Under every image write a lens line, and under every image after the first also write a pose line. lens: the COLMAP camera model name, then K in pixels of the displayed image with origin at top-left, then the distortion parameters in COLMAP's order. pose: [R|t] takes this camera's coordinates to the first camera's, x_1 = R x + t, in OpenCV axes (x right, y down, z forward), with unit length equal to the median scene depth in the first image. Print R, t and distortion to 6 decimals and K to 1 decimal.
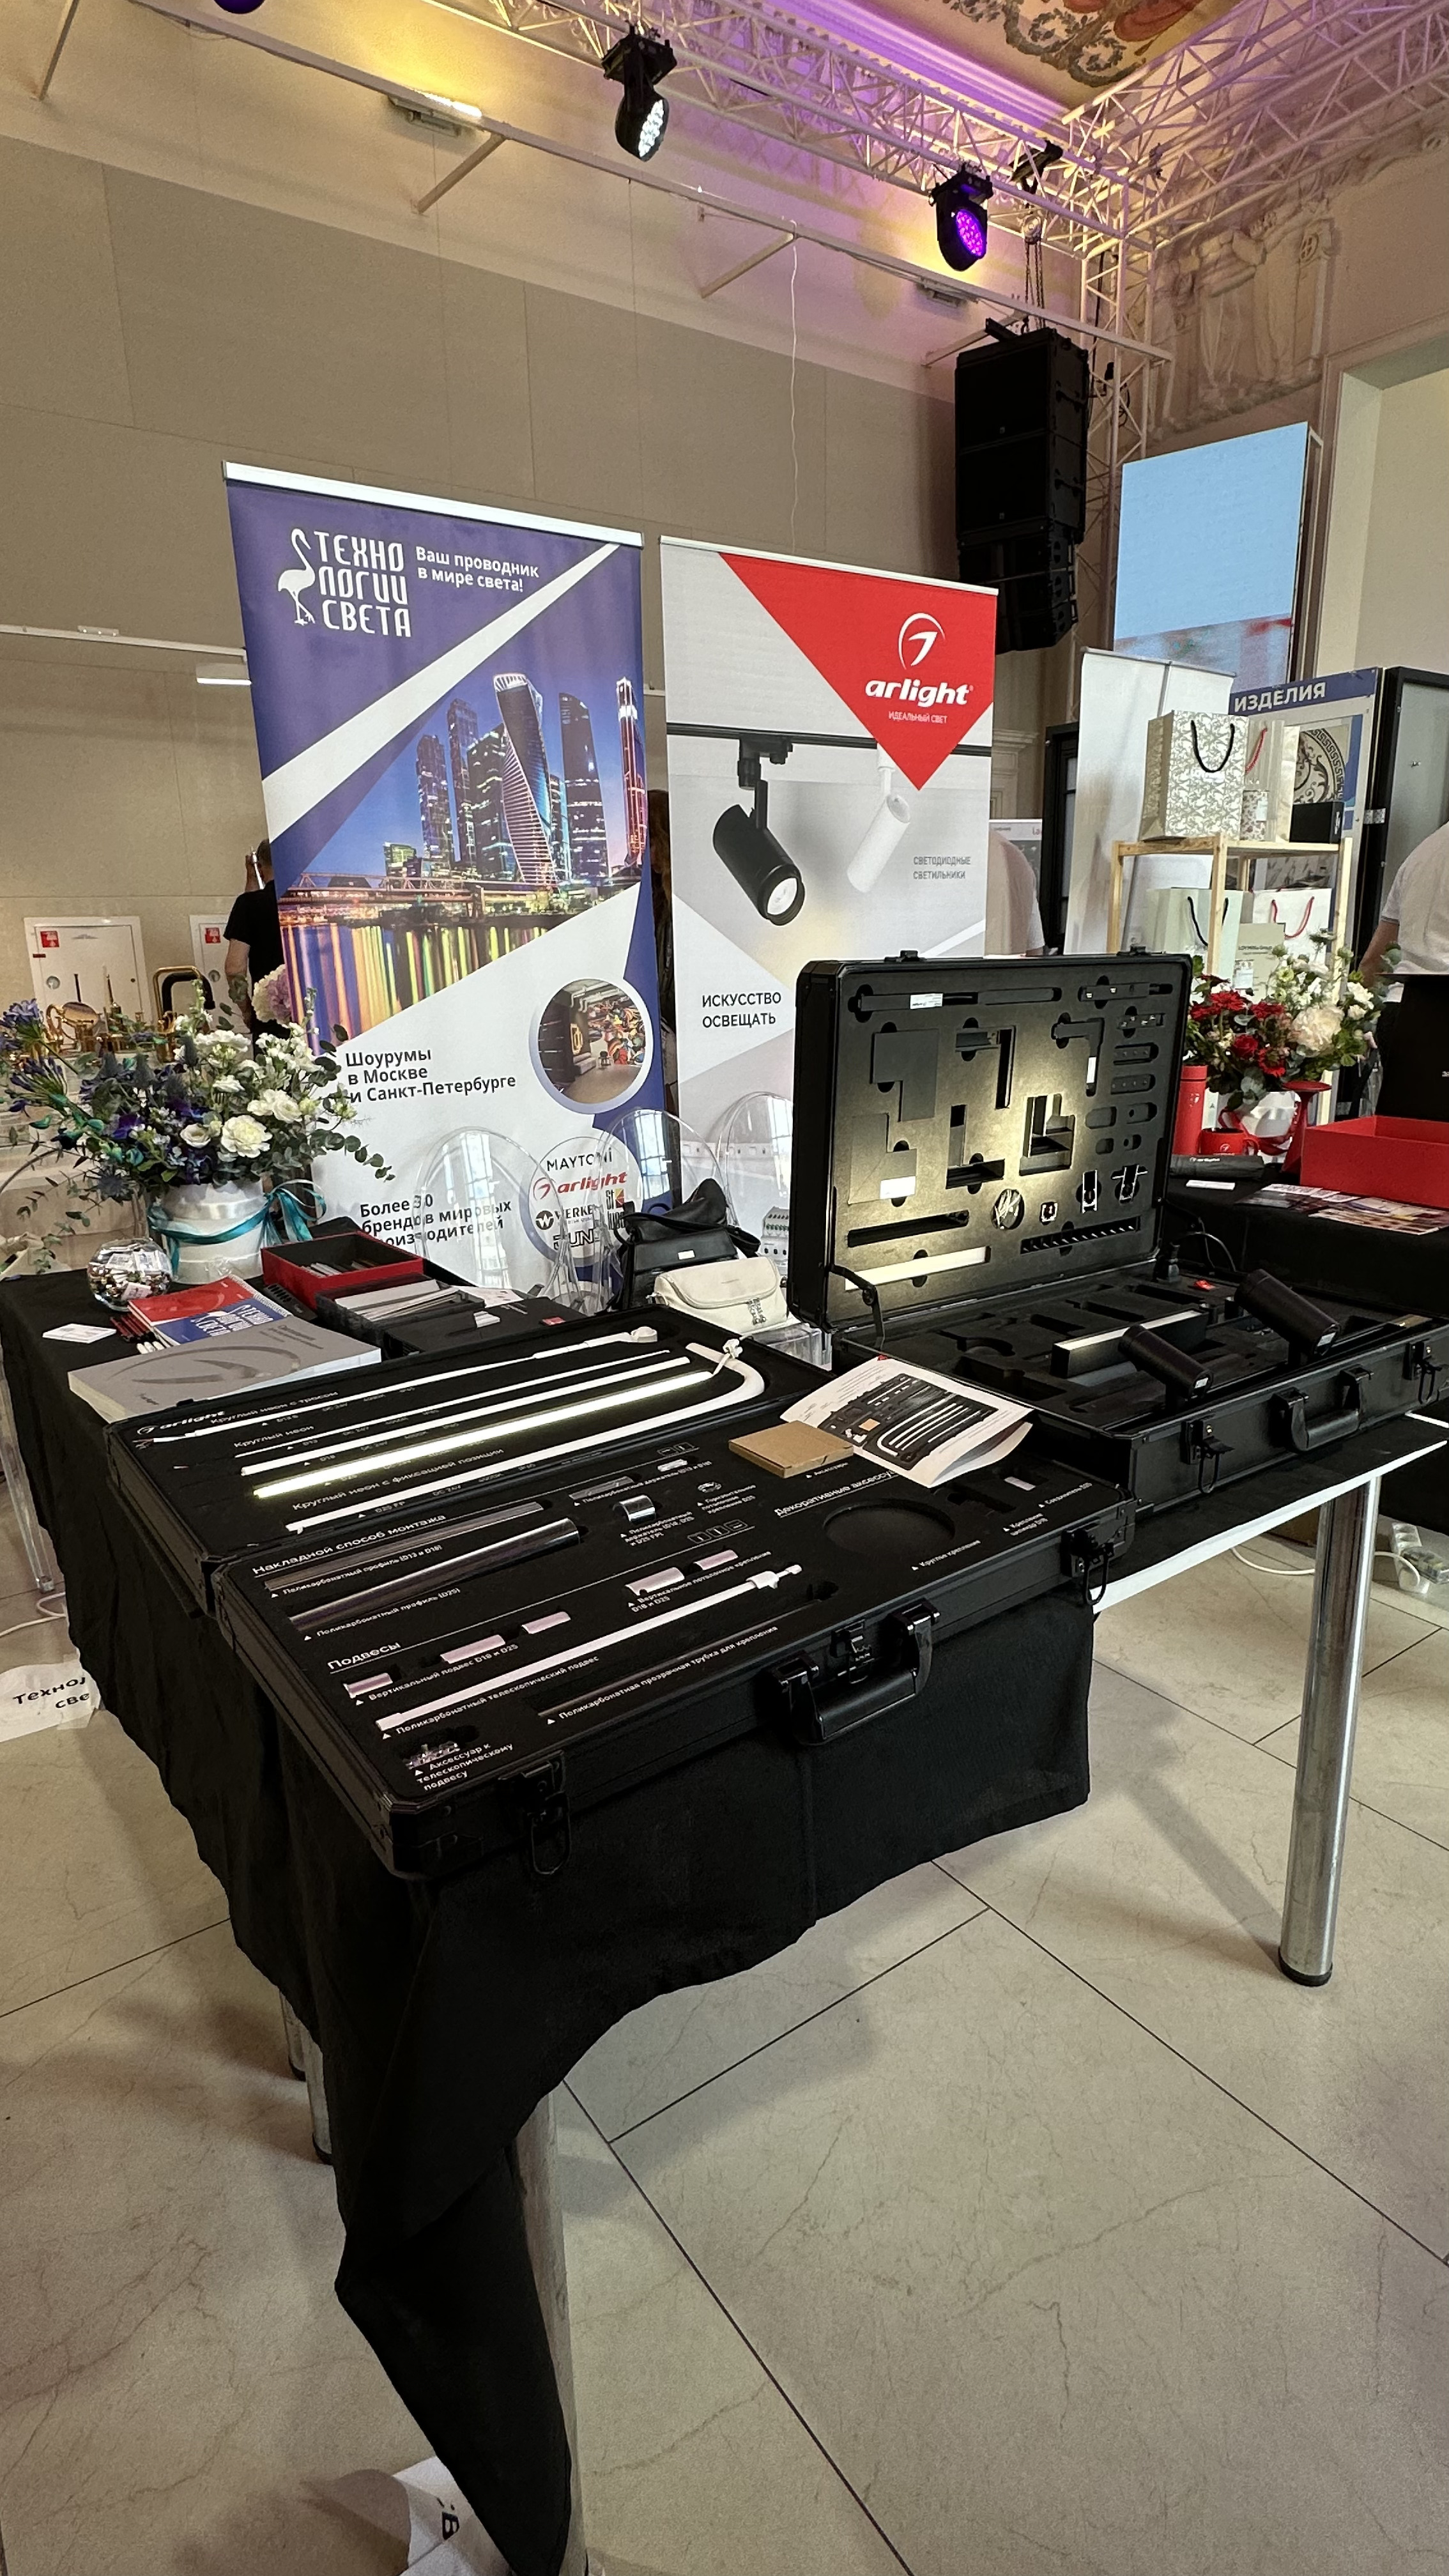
lens RADIAL K [[1294.2, 0, 710.8], [0, 1294.2, 1292.6], [0, 0, 1]] dist [-0.006158, -0.000867]
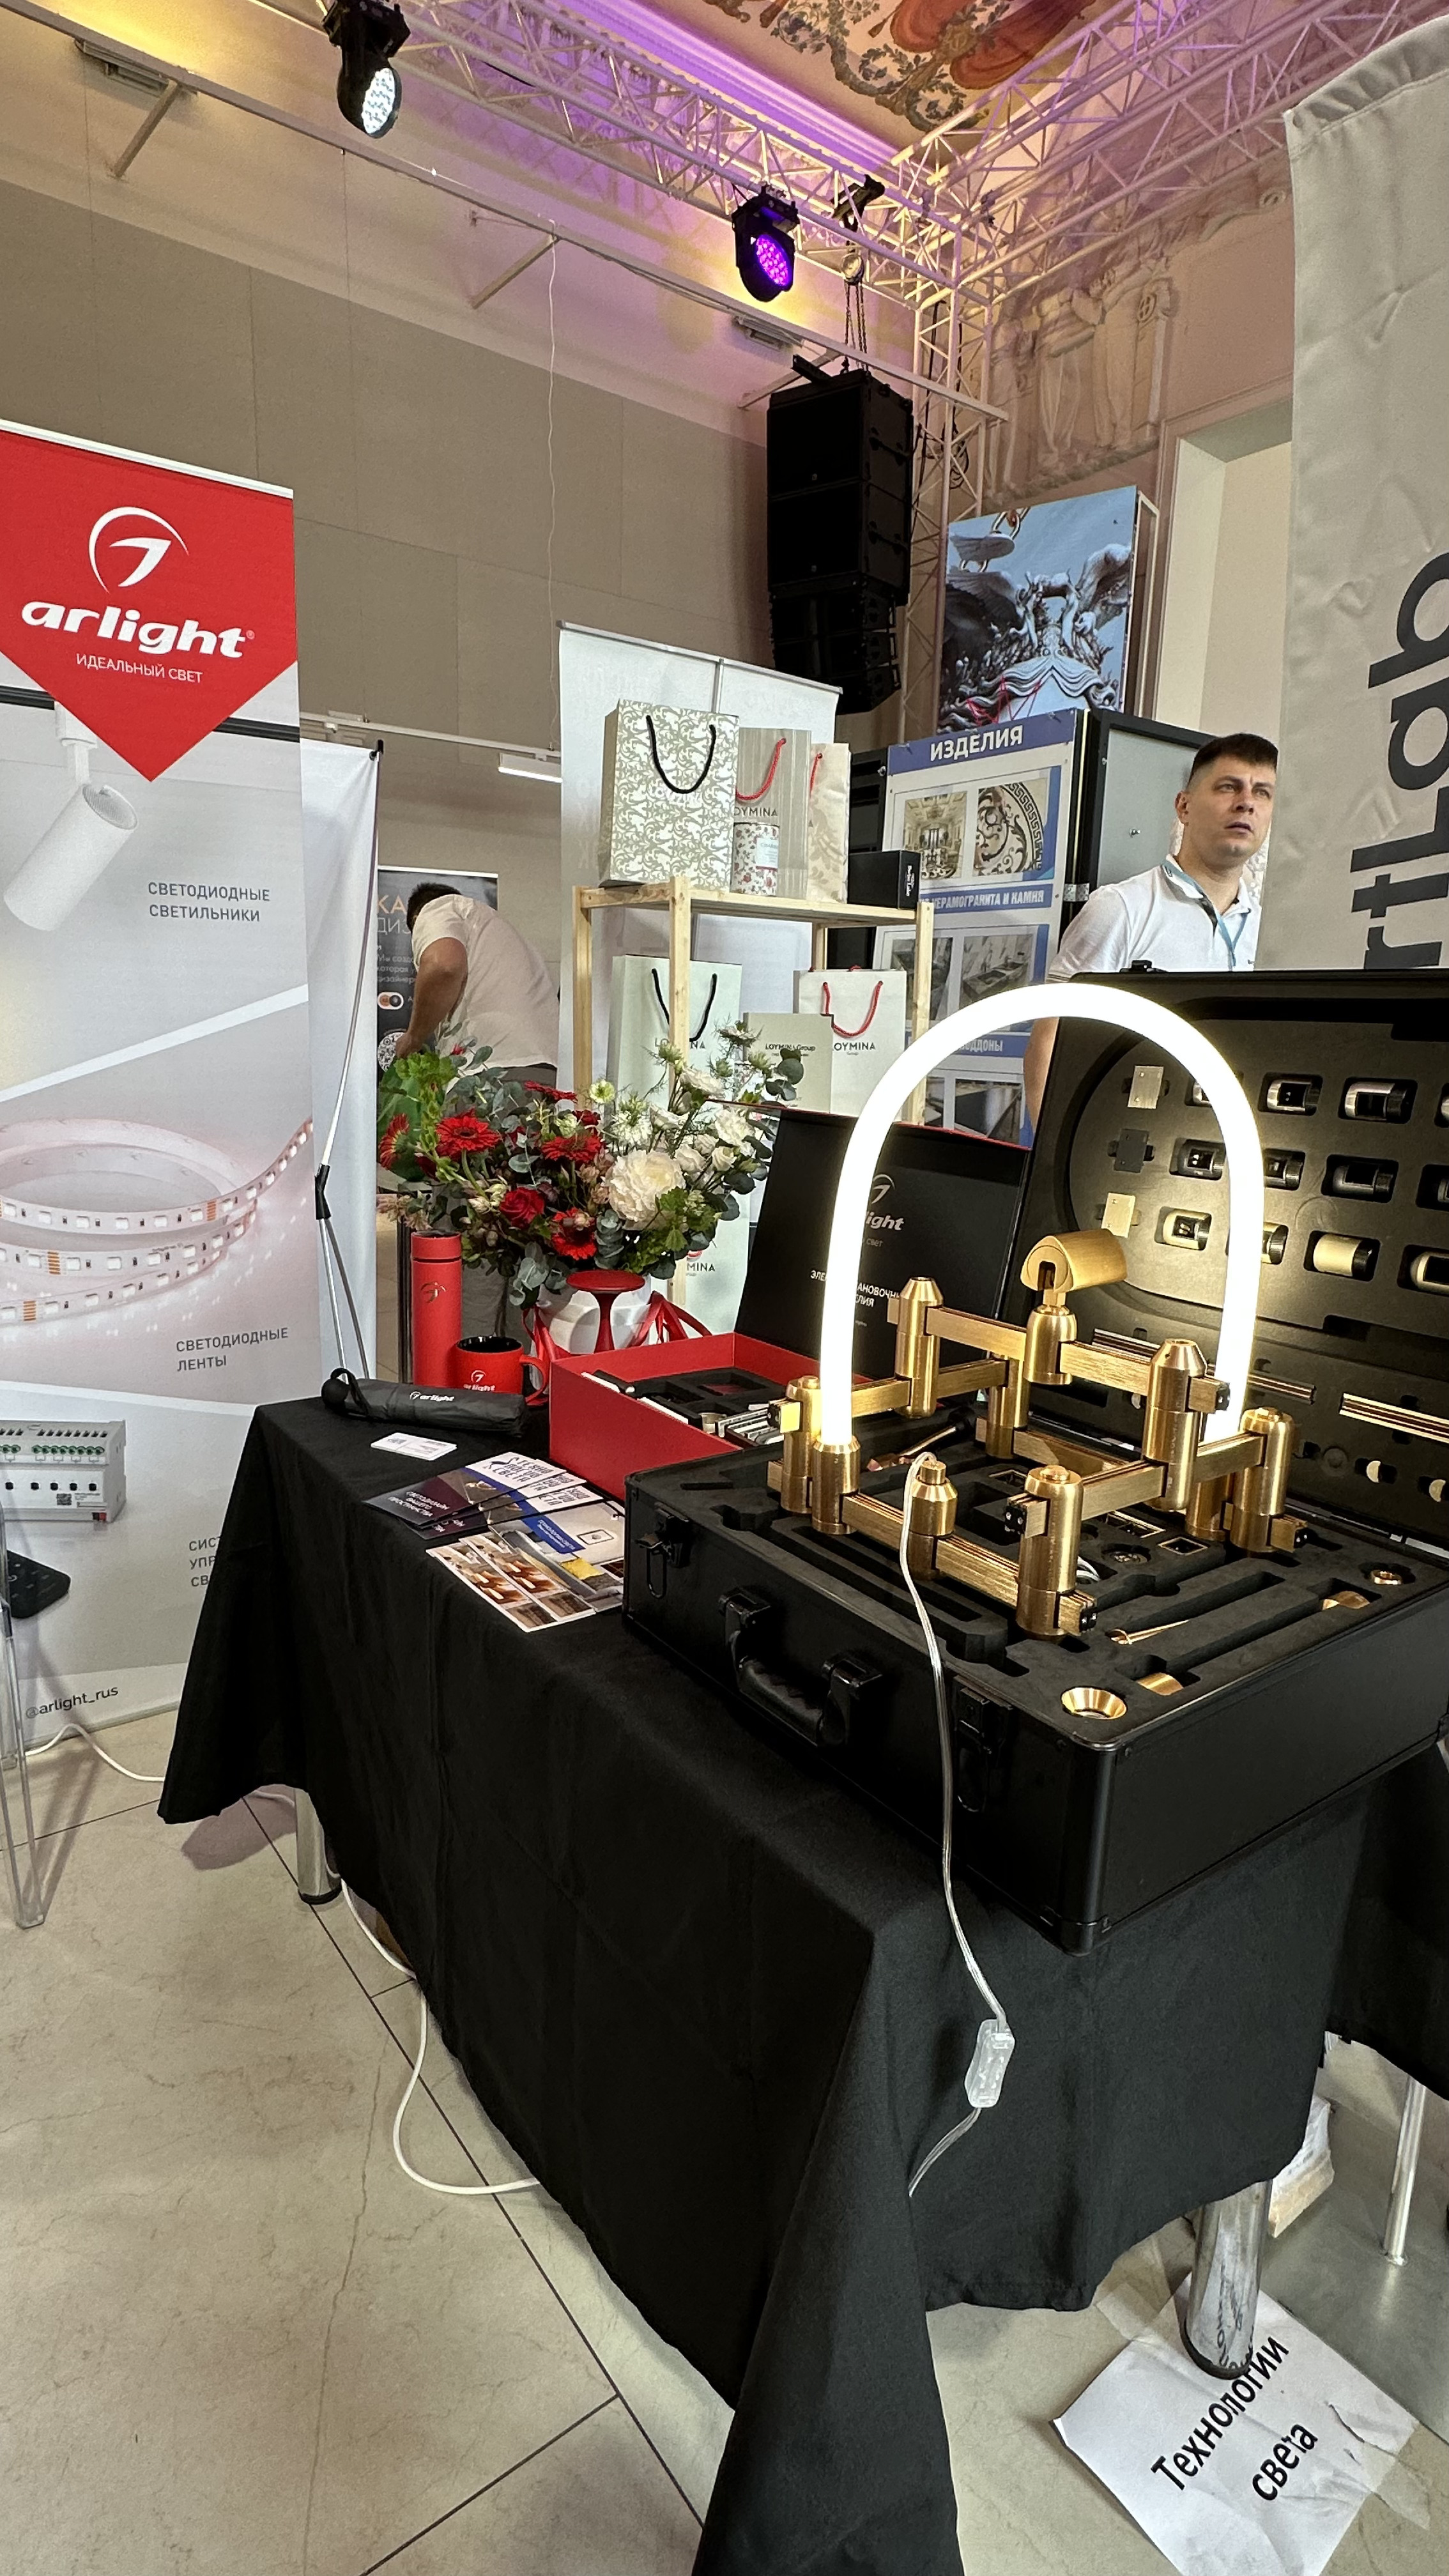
lens RADIAL K [[1294.2, 0, 718.4], [0, 1294.2, 1290.3], [0, 0, 1]] dist [-0.006158, -0.000867]
pose [[0.998409, 0.042609, 0.036928, 0.501854], [-0.040380, 0.997432, -0.059153, -0.124900], [-0.039354, 0.057568, 0.997566, 0.416750]]
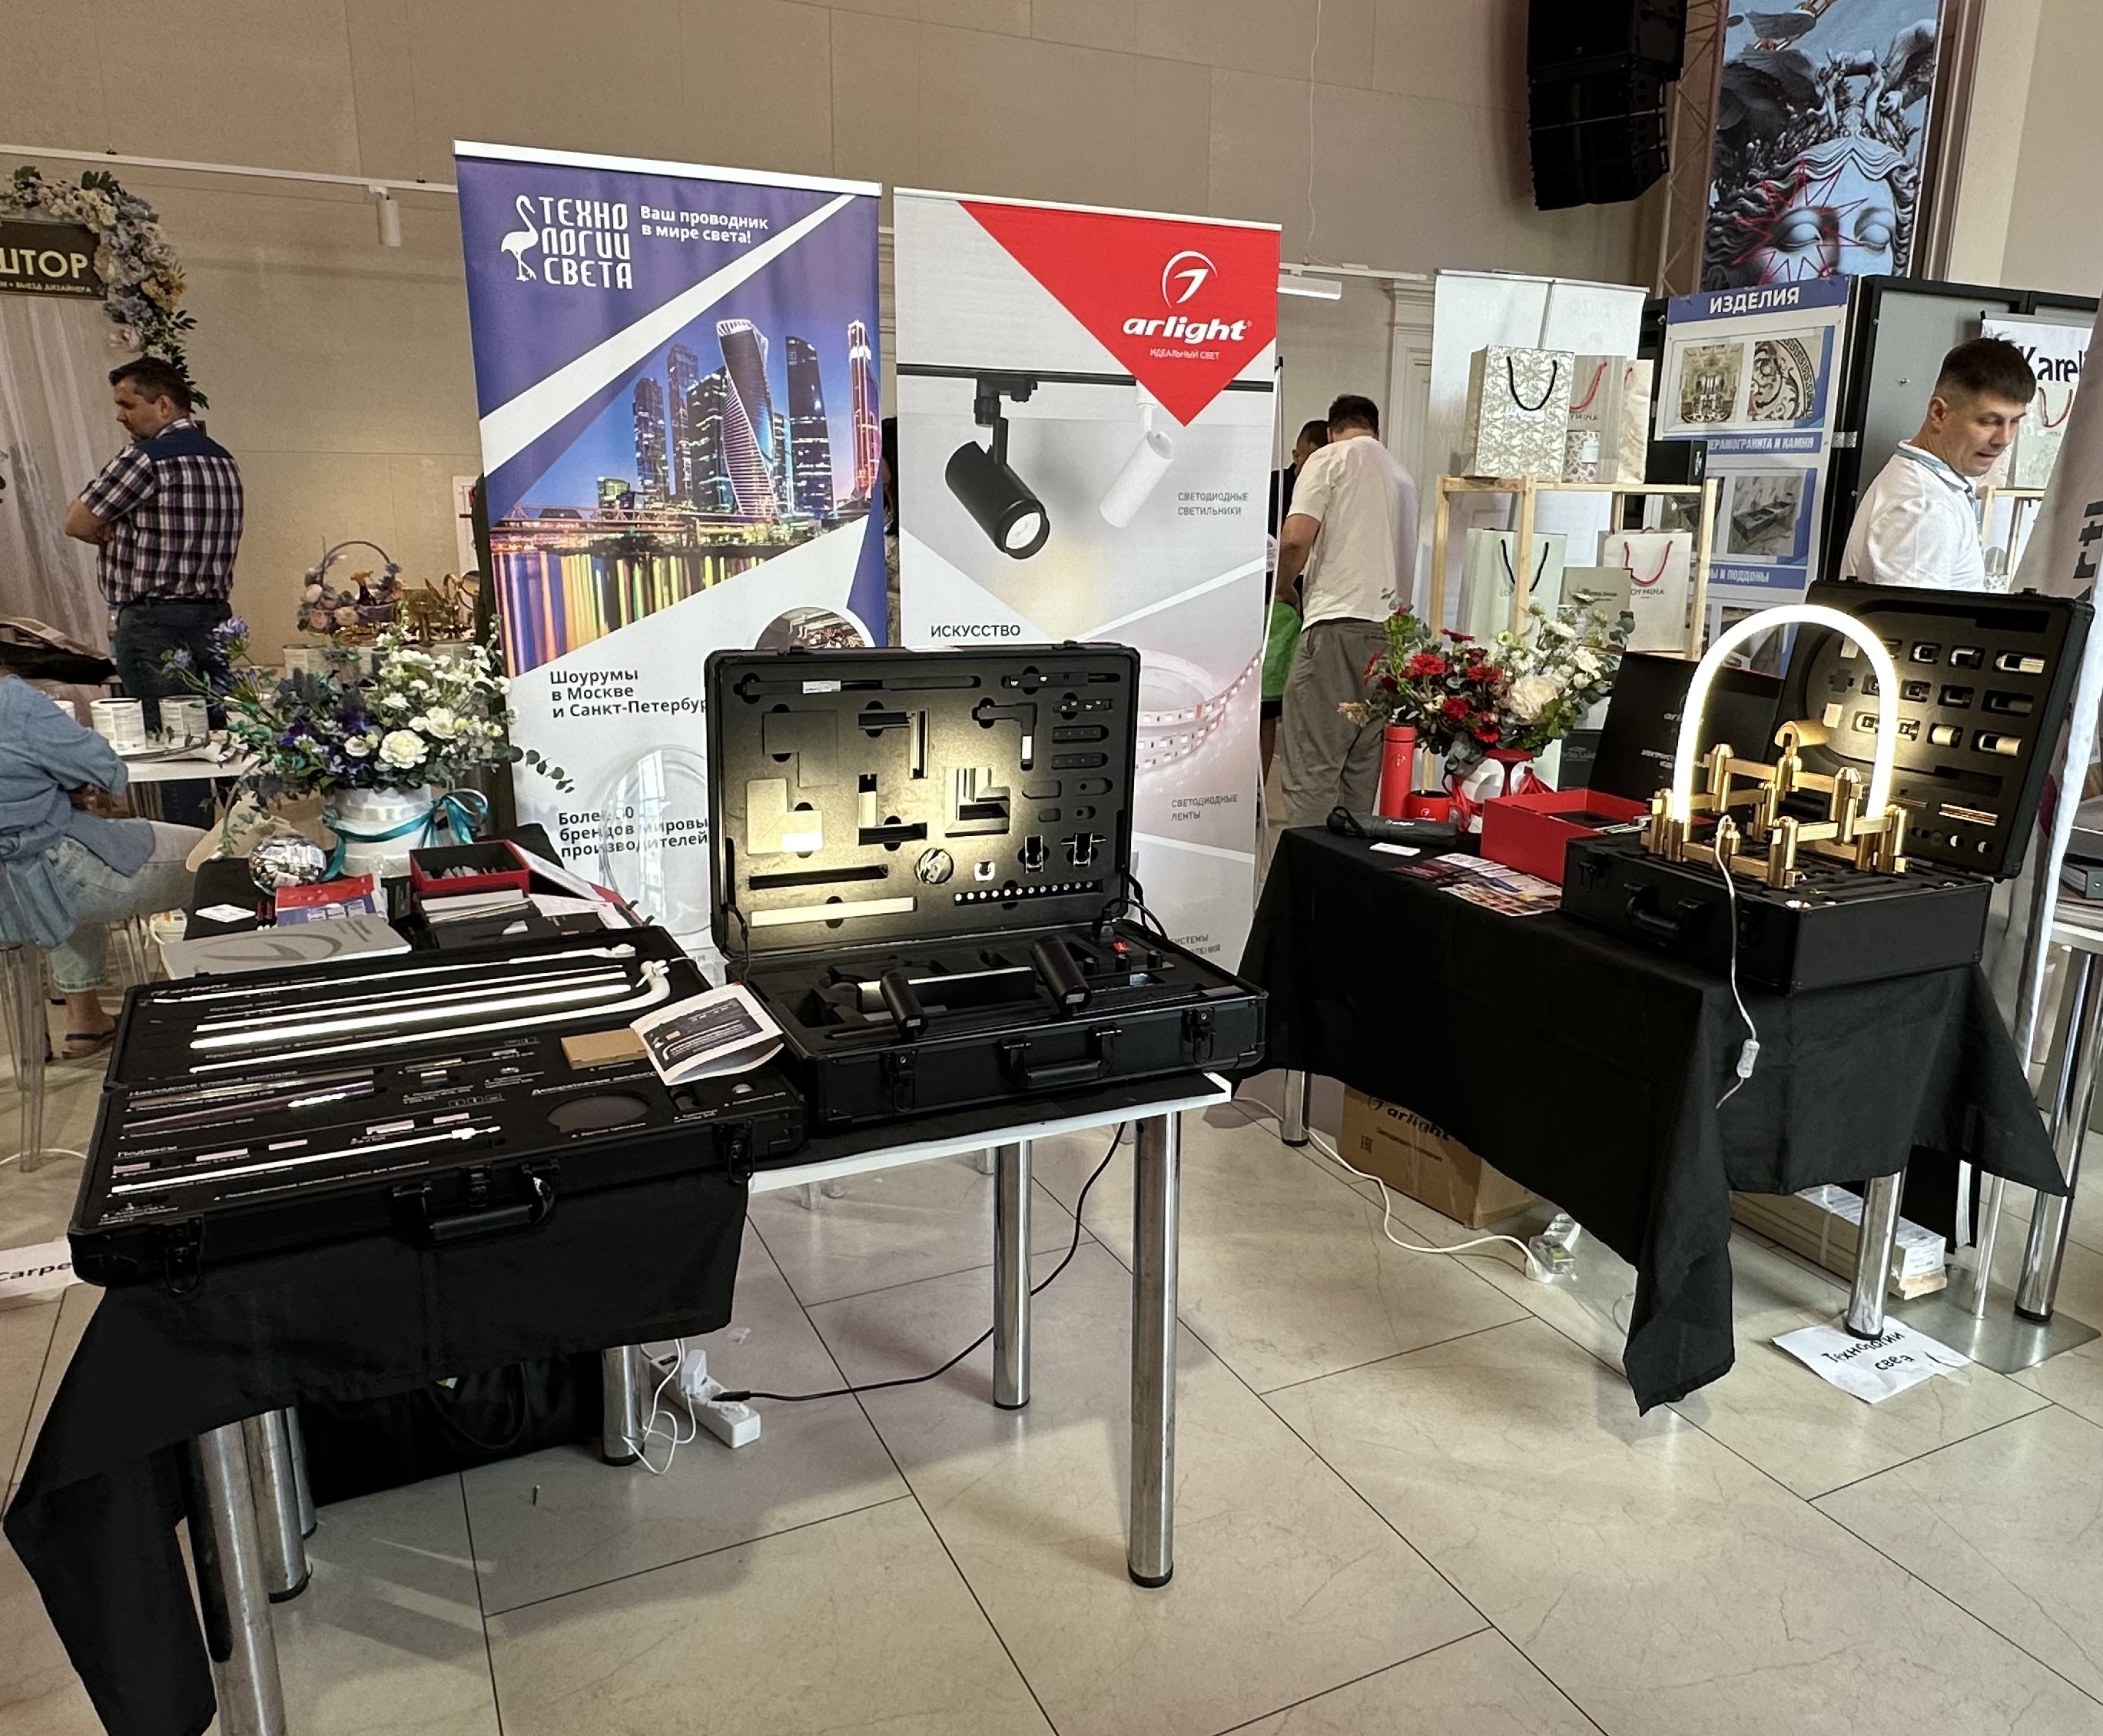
lens RADIAL K [[1553.1, 0, 1122.6], [0, 1553.1, 891.3], [0, 0, 1]] dist [-0.012025, 0.016799]
pose [[0.988880, 0.074140, -0.128916, 0.339163], [-0.076057, 0.997053, -0.010001, -0.024473], [0.127795, 0.019695, 0.991605, -0.194535]]
